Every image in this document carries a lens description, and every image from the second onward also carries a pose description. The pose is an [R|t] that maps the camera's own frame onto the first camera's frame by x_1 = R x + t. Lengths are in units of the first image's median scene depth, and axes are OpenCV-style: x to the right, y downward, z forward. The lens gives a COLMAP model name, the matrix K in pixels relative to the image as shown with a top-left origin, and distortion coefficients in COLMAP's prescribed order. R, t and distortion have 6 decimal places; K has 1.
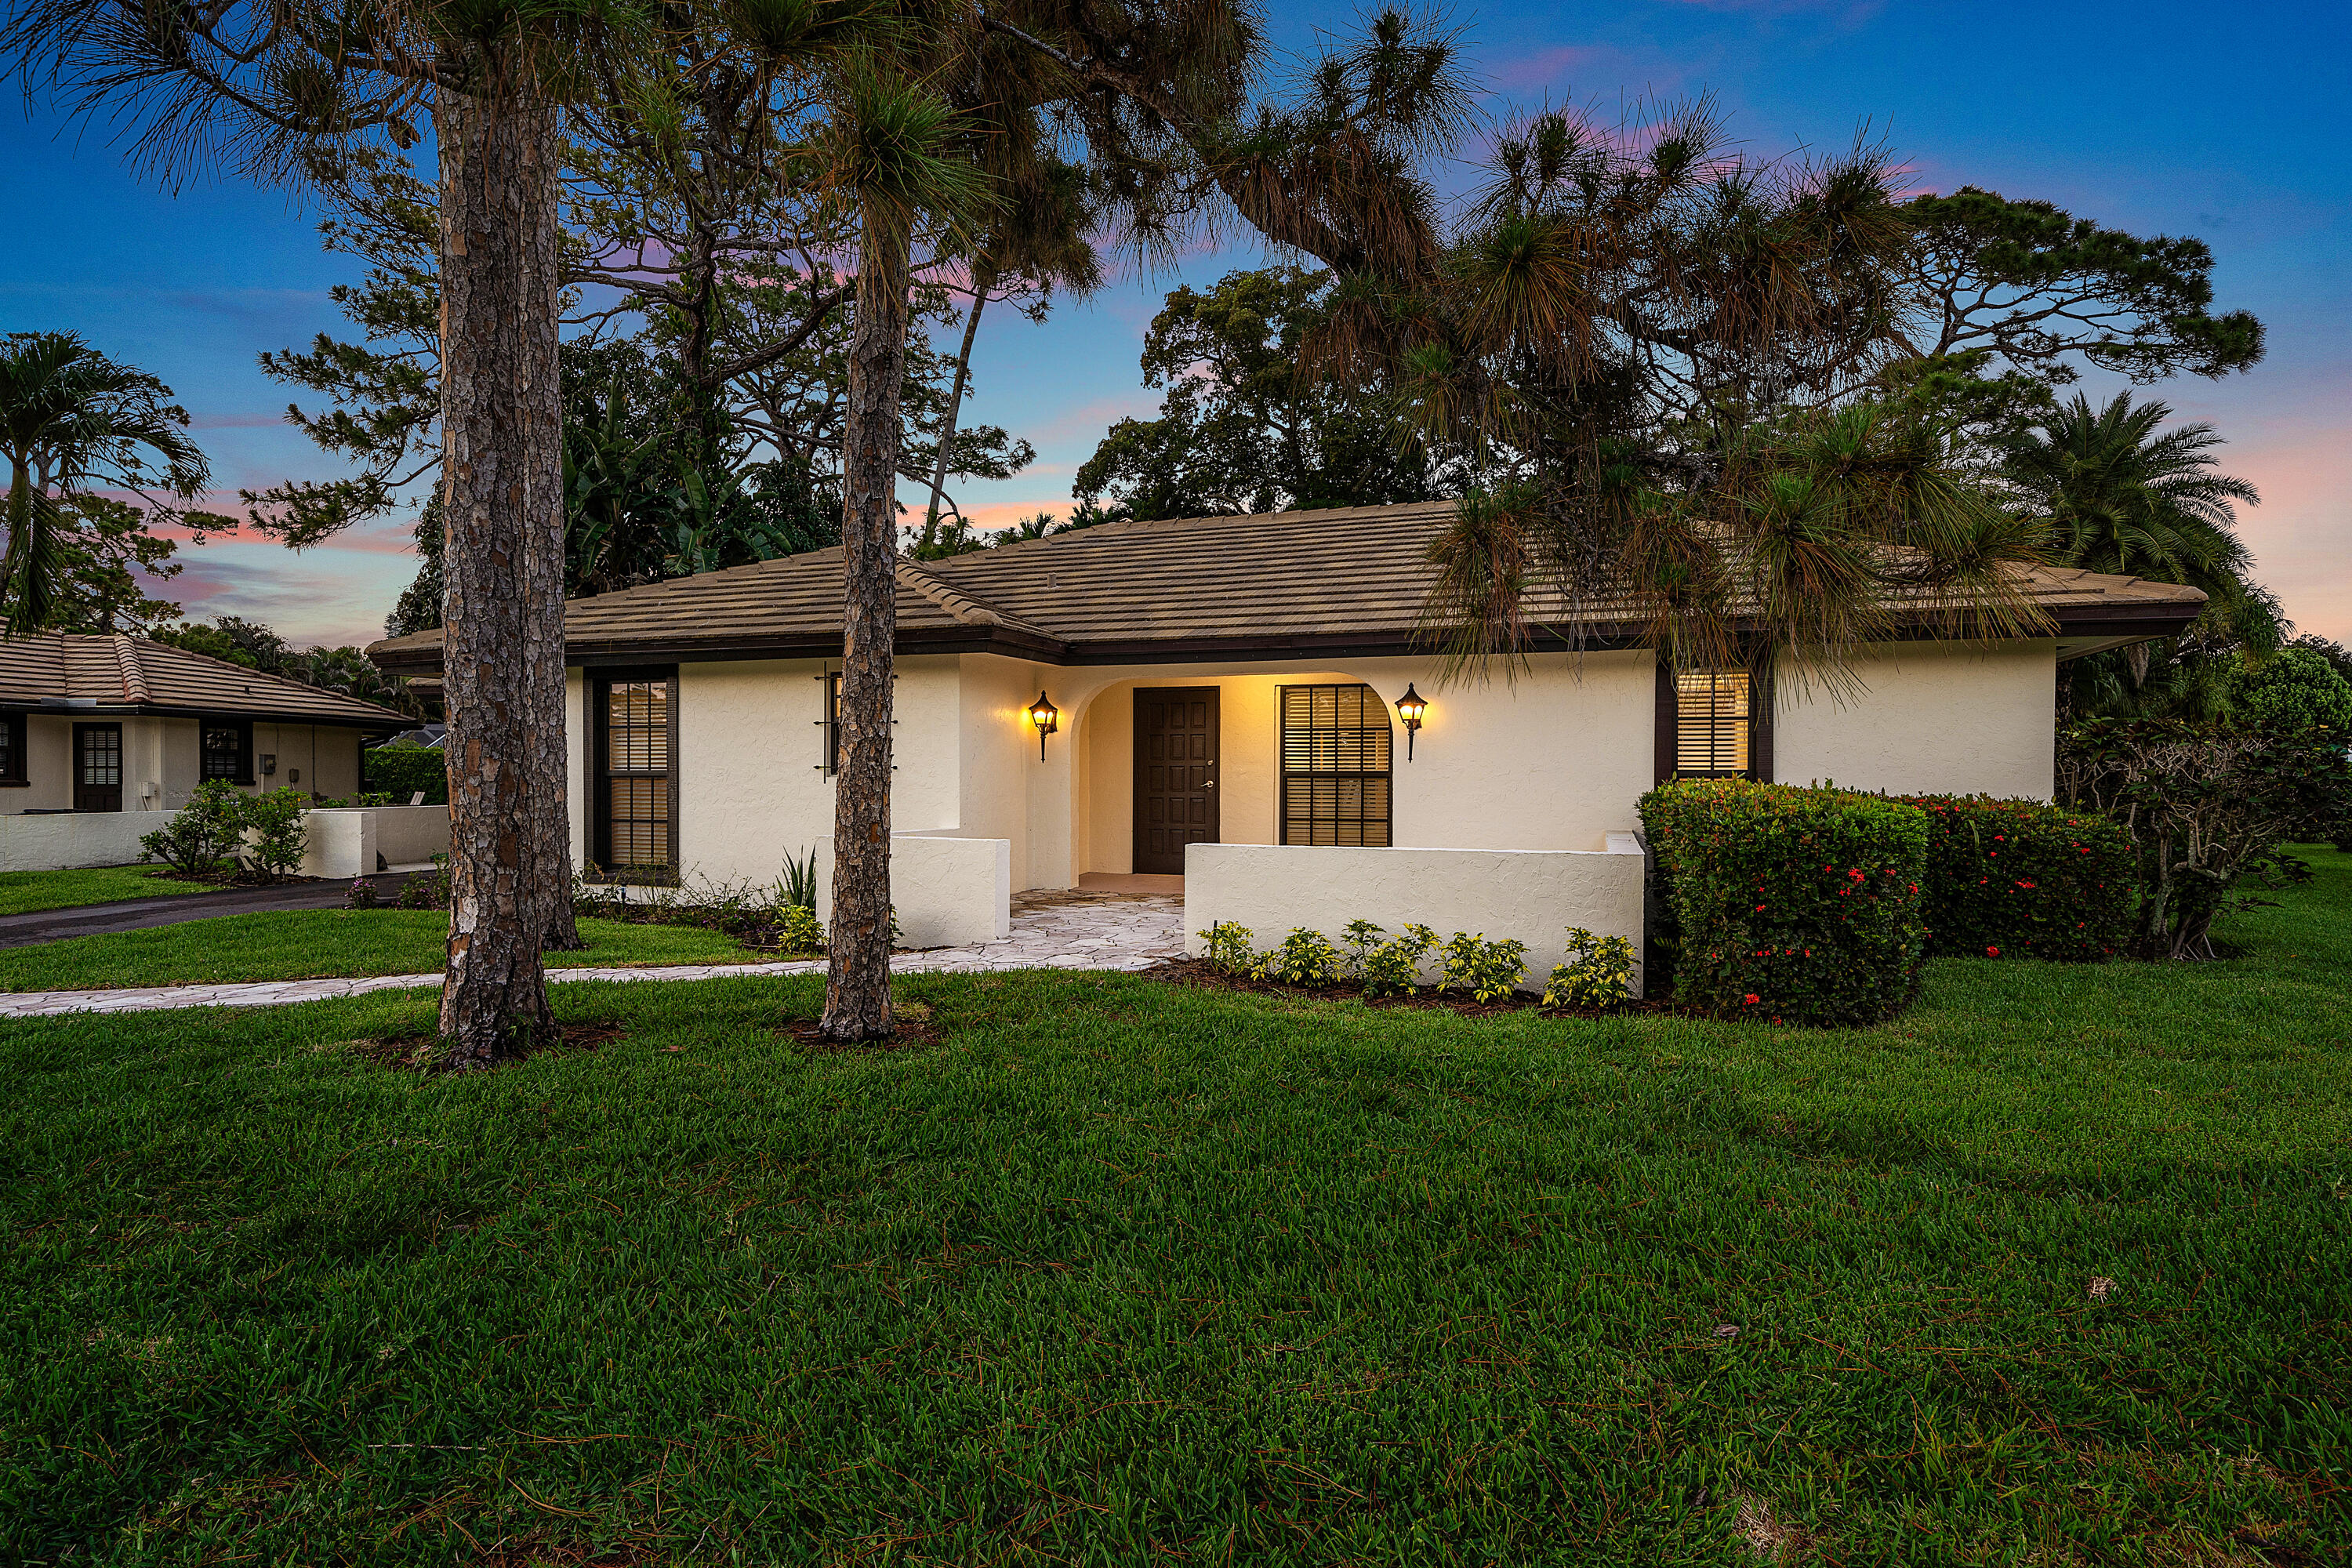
lens RADIAL K [[1227.2, 0, 1175.9], [0, 1227.2, 773.6], [0, 0, 1]] dist [-0.001479, -0.000245]
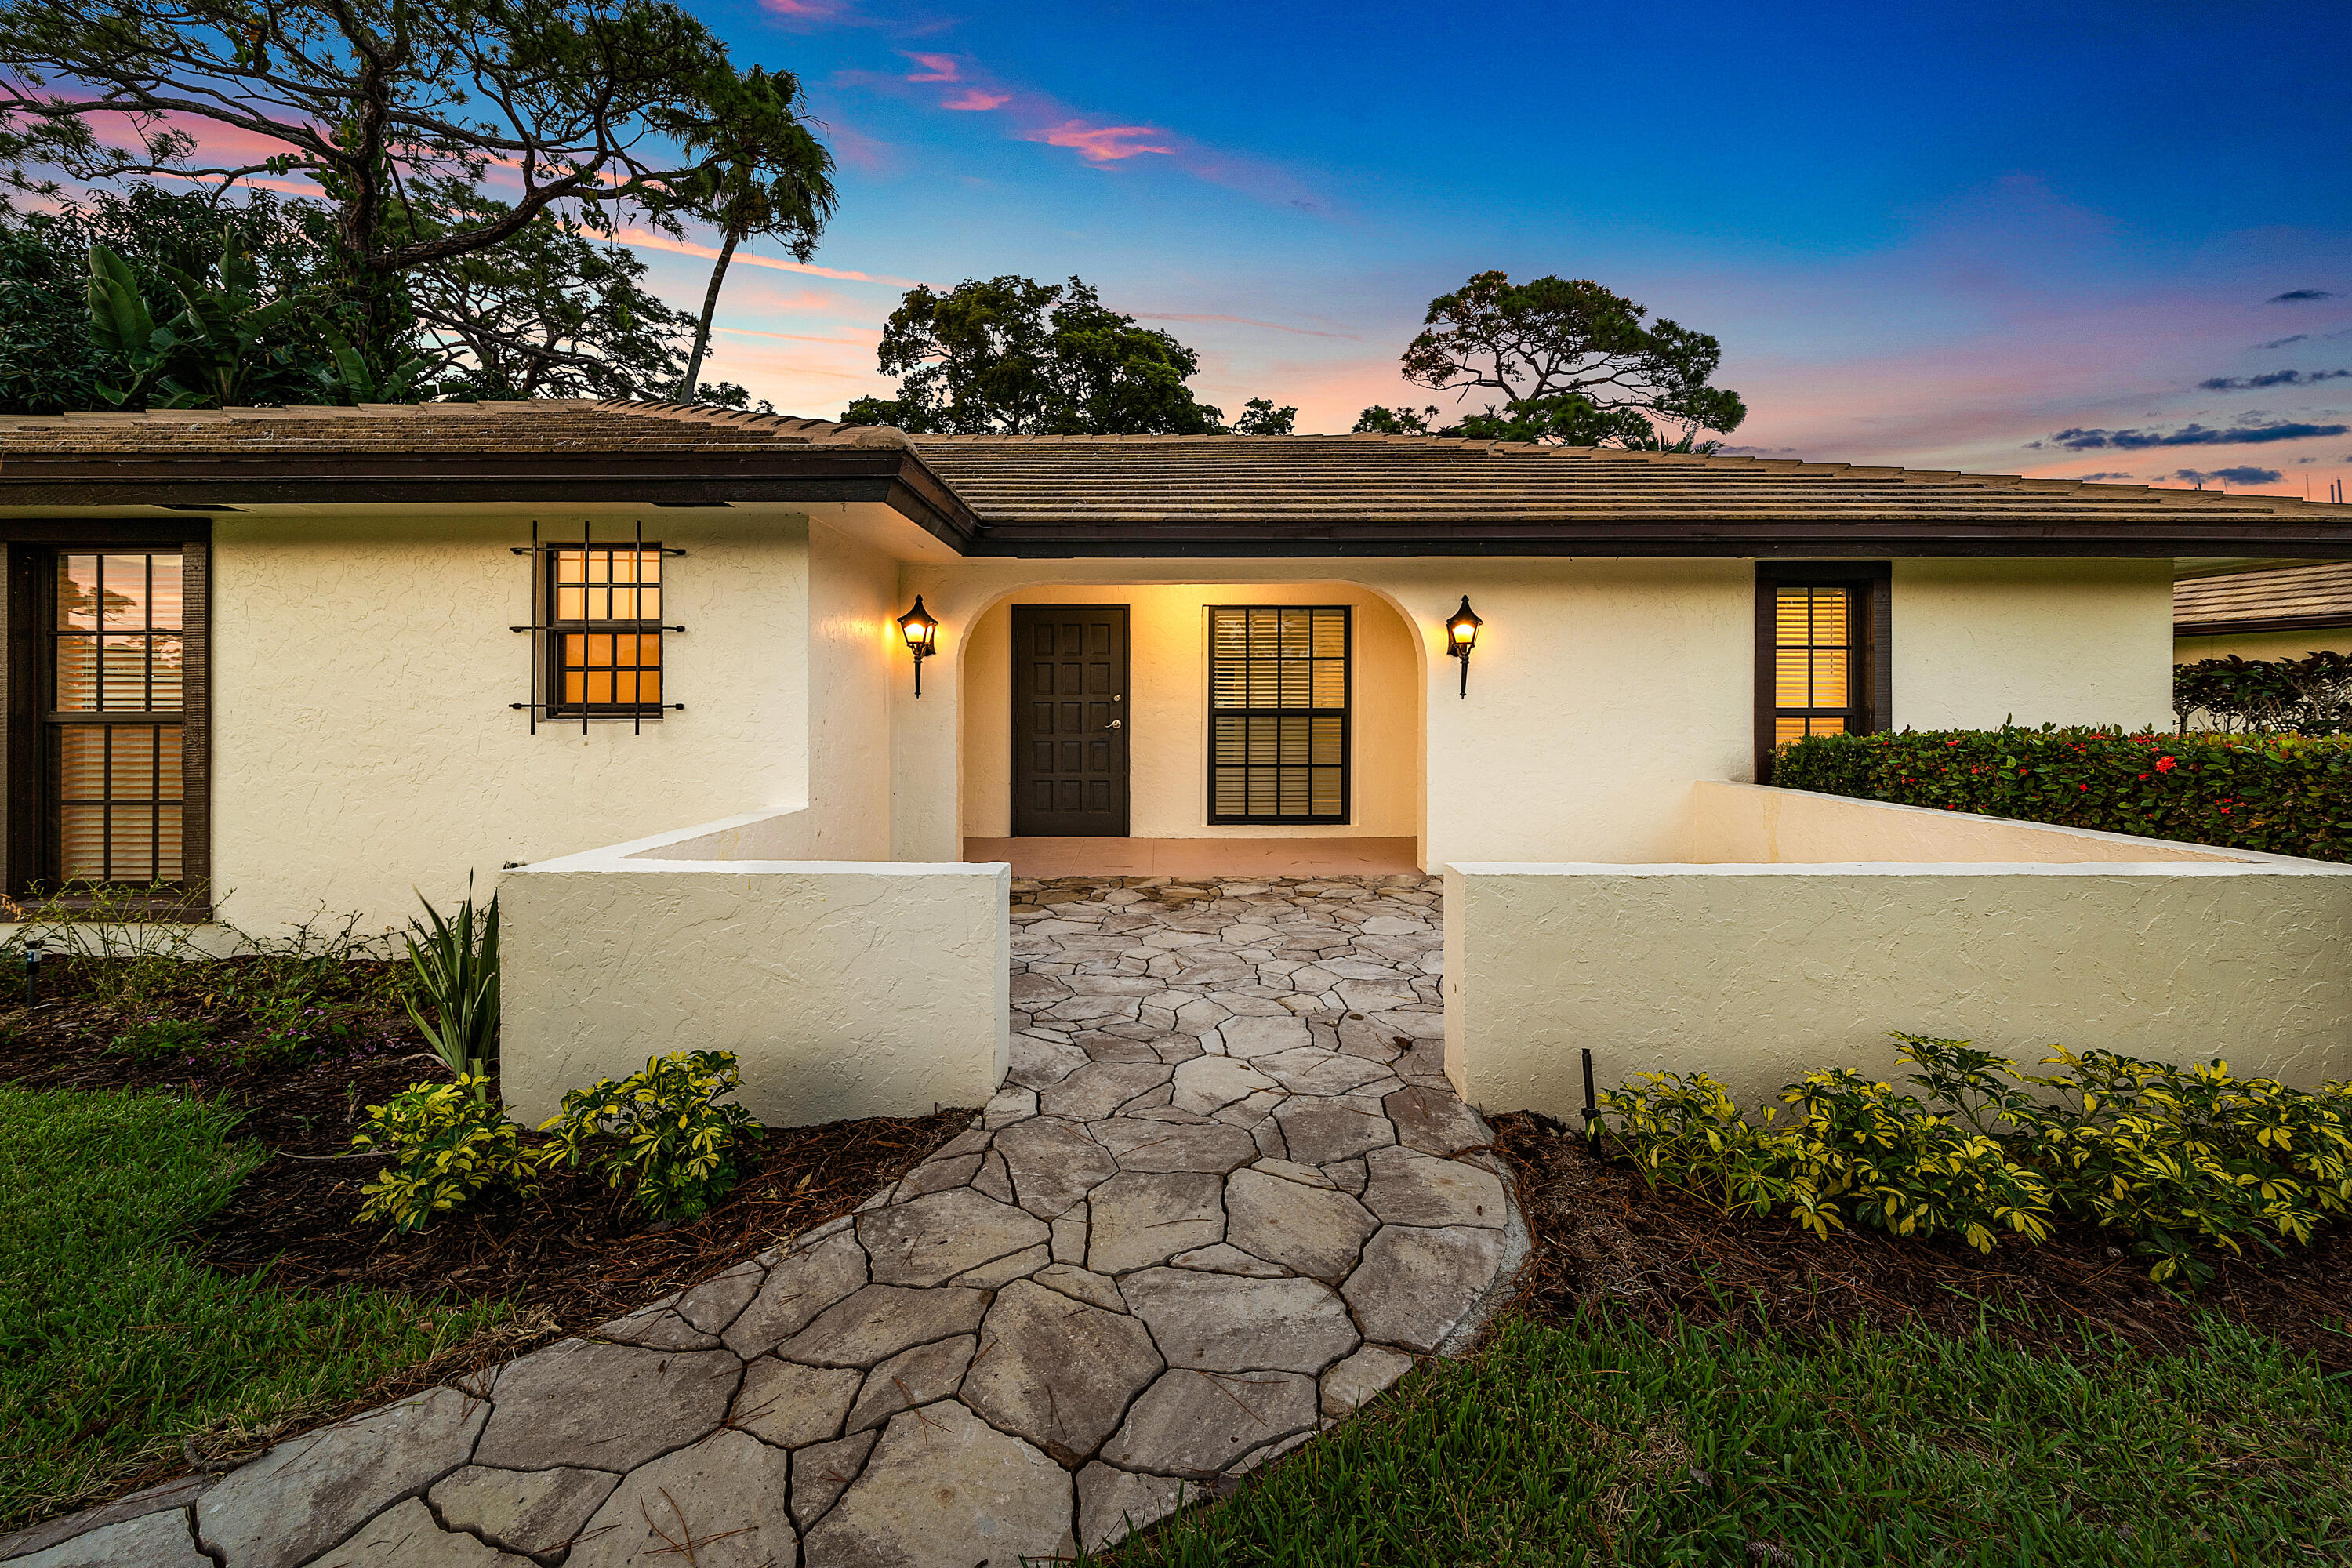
lens RADIAL K [[794.9, 0, 1177.6], [0, 794.9, 694.8], [0, 0, 1]] dist [-0.001551, -0.000027]
pose [[0.923079, 0.001972, 0.384605, -0.134545], [0.001743, 0.999955, -0.009311, -0.005711], [-0.384606, 0.009265, 0.923034, 0.483912]]
